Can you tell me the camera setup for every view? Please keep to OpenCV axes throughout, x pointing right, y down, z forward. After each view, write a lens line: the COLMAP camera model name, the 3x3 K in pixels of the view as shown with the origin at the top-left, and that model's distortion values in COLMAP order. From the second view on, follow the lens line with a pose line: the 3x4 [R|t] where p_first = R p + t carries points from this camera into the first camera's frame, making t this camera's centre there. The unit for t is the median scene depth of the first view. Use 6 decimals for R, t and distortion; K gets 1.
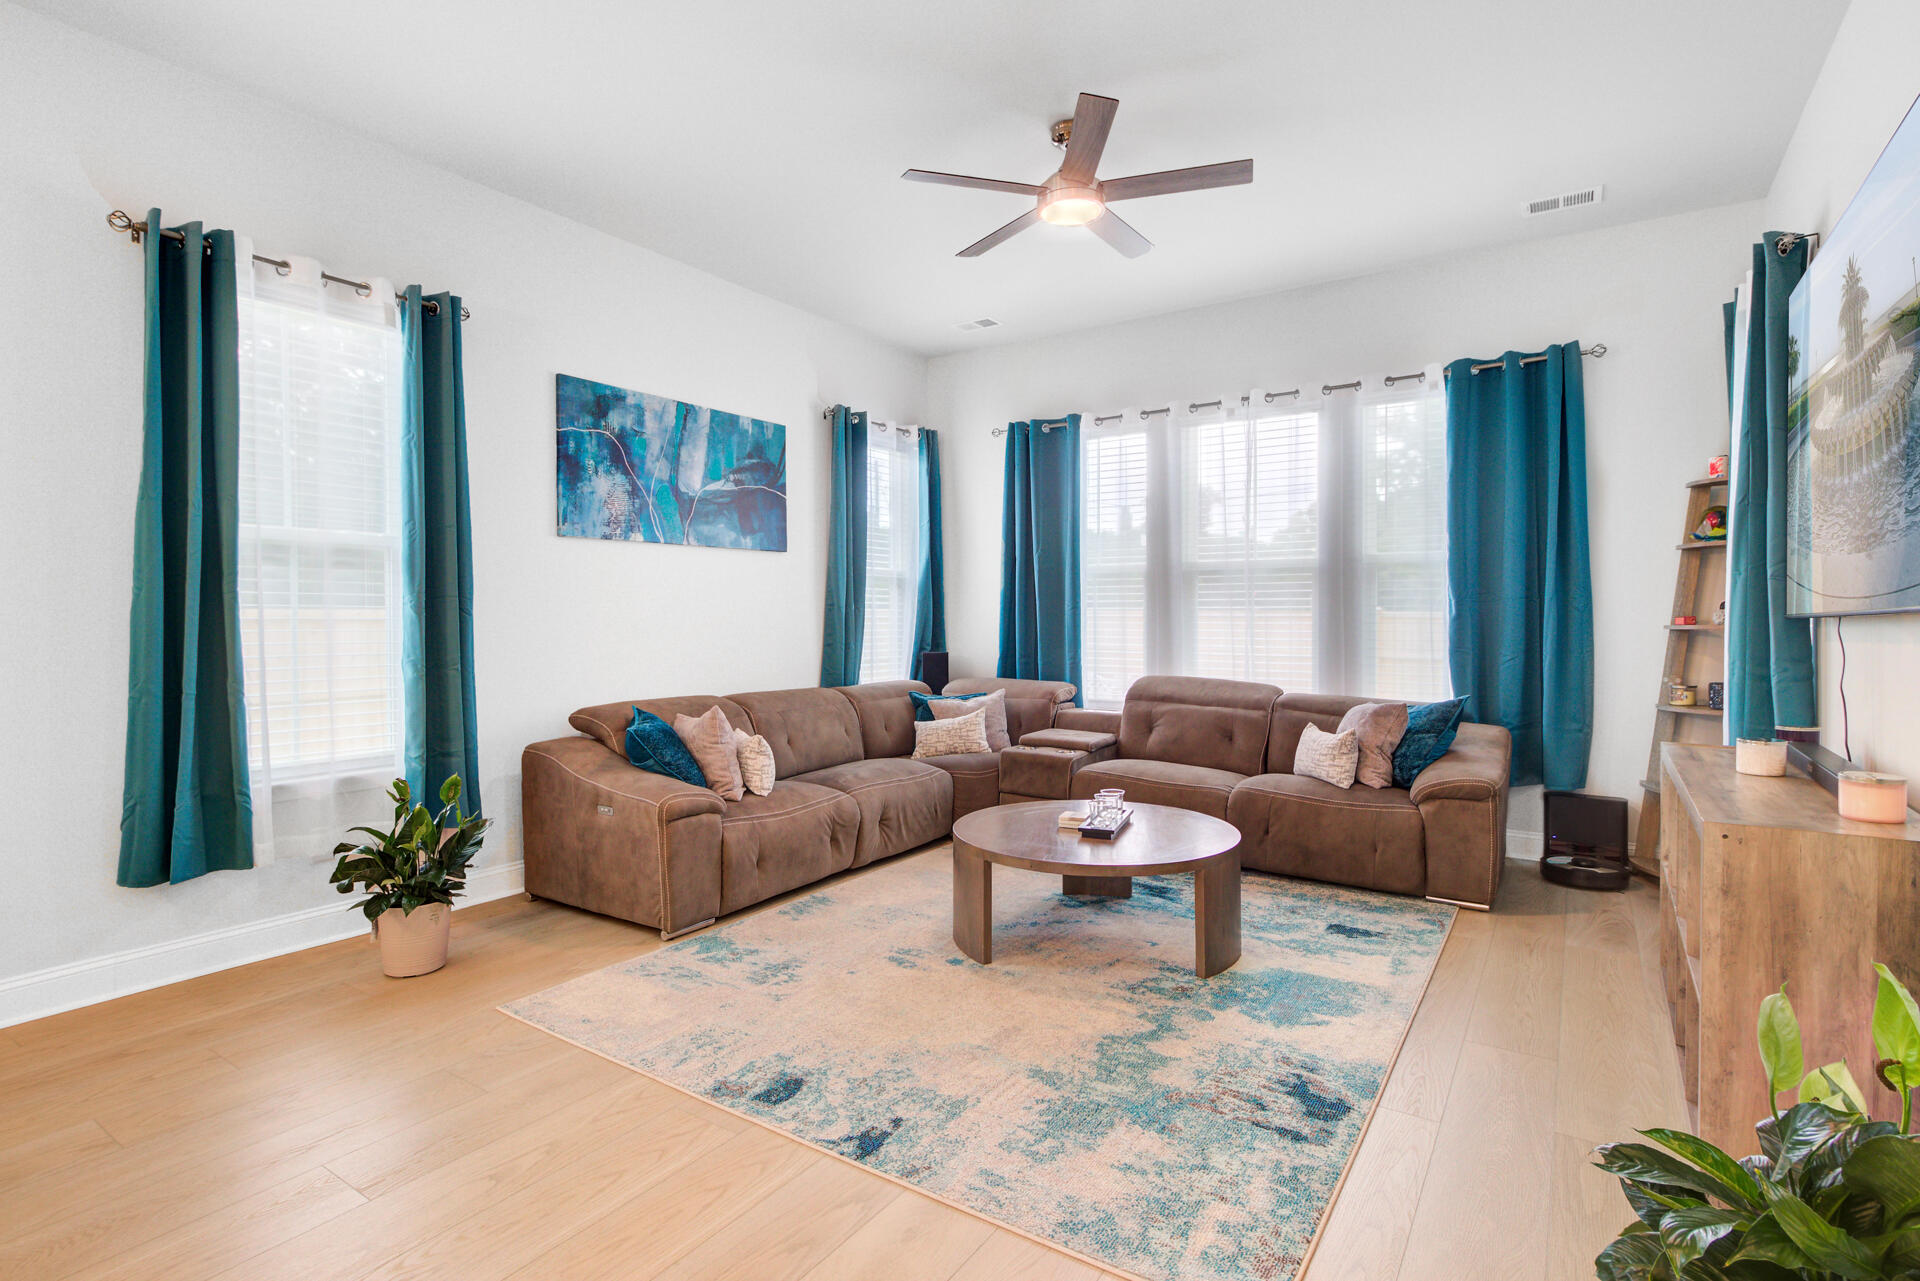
lens RADIAL K [[935.0, 0, 960.0], [0, 935.0, 640.5], [0, 0, 1]] dist [-0.001097, -0.001272]
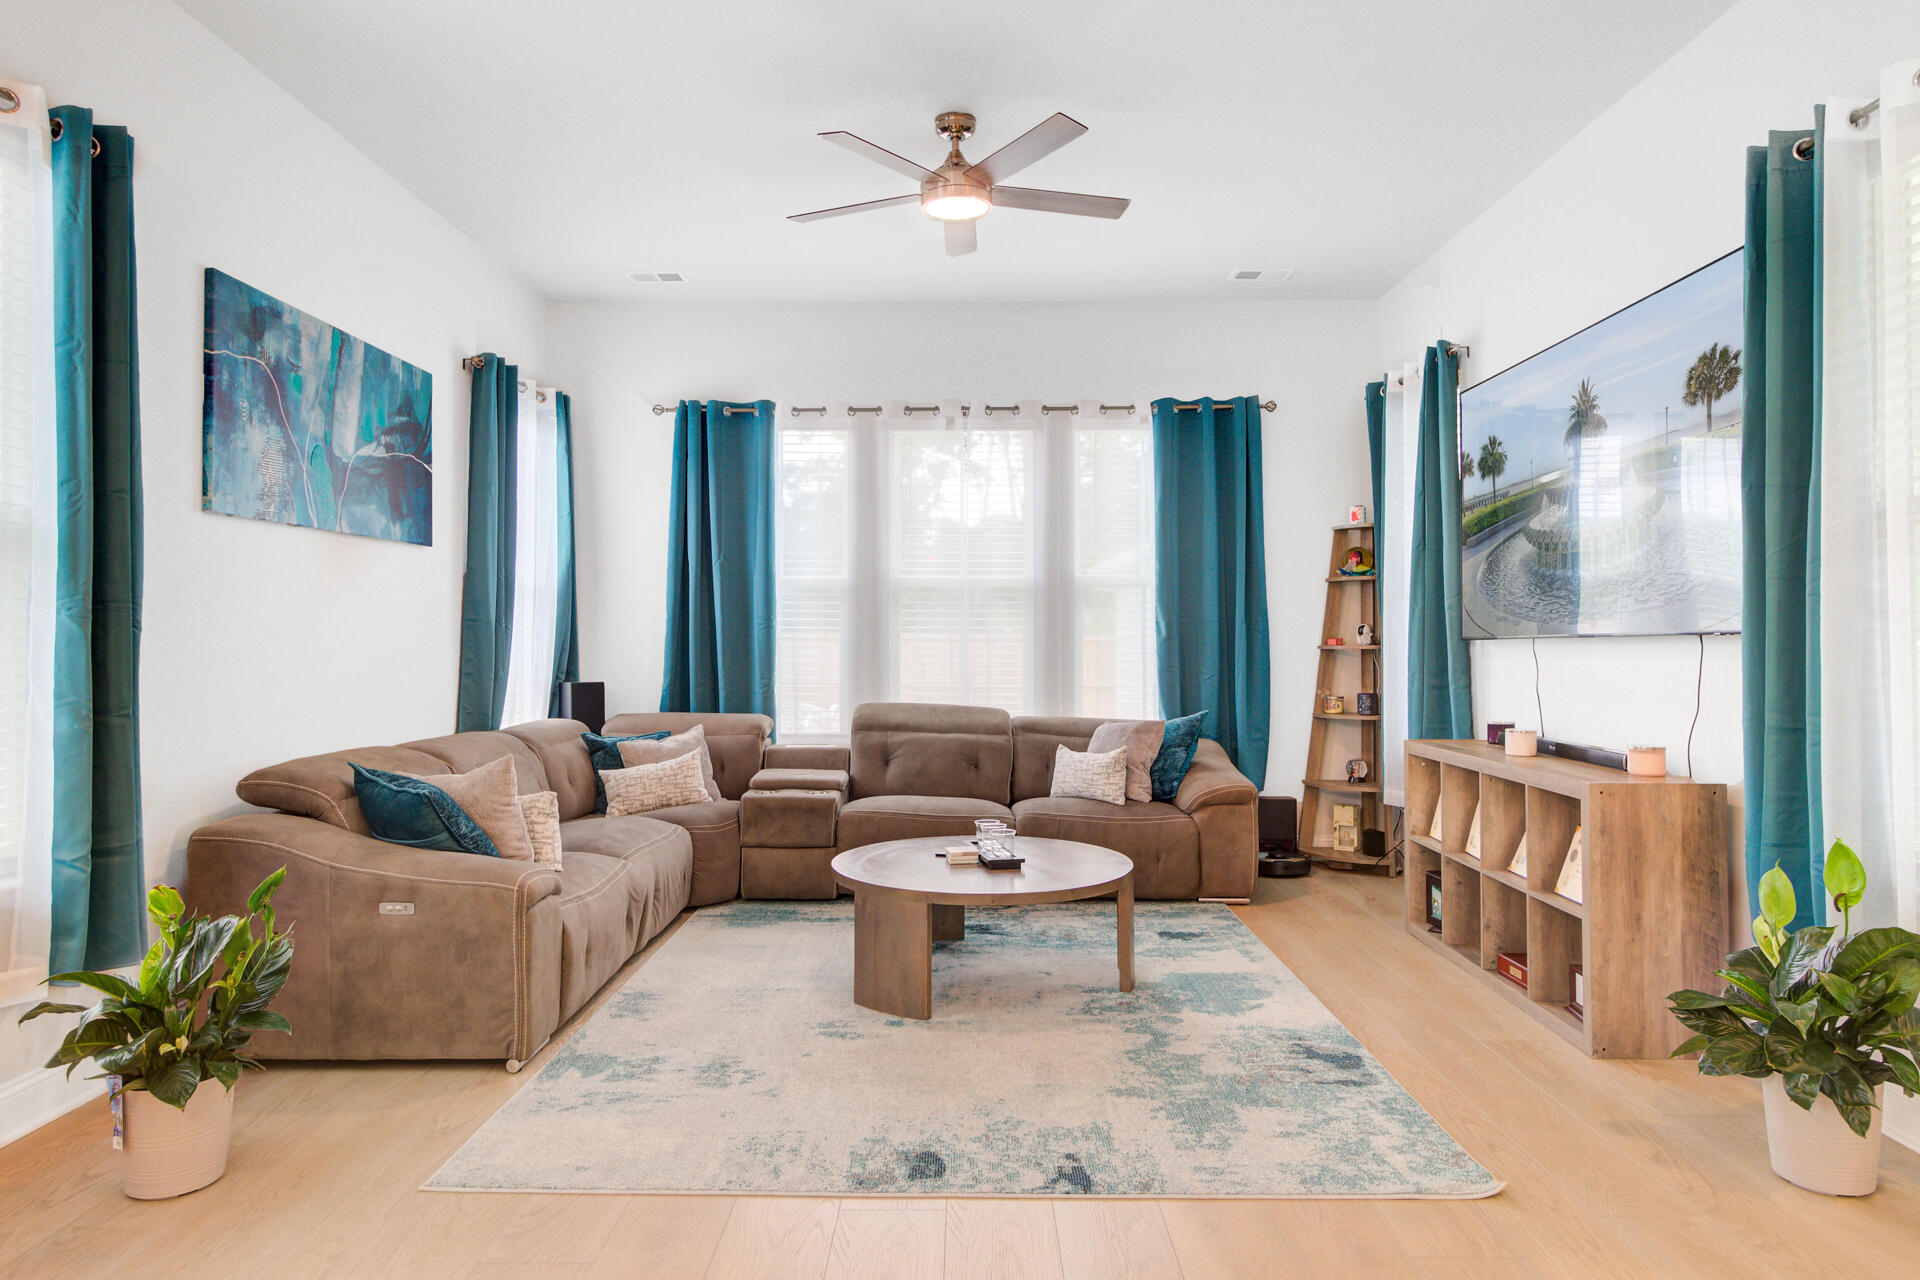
lens RADIAL K [[1170.0, 0, 960.0], [0, 1170.0, 640.0], [0, 0, 1]] dist [0.001932, 0.000057]
pose [[0.834943, 0.002216, 0.550332, -0.439491], [0.011014, 0.999724, -0.020736, 0.001603], [-0.550226, 0.023375, 0.834689, 0.020350]]
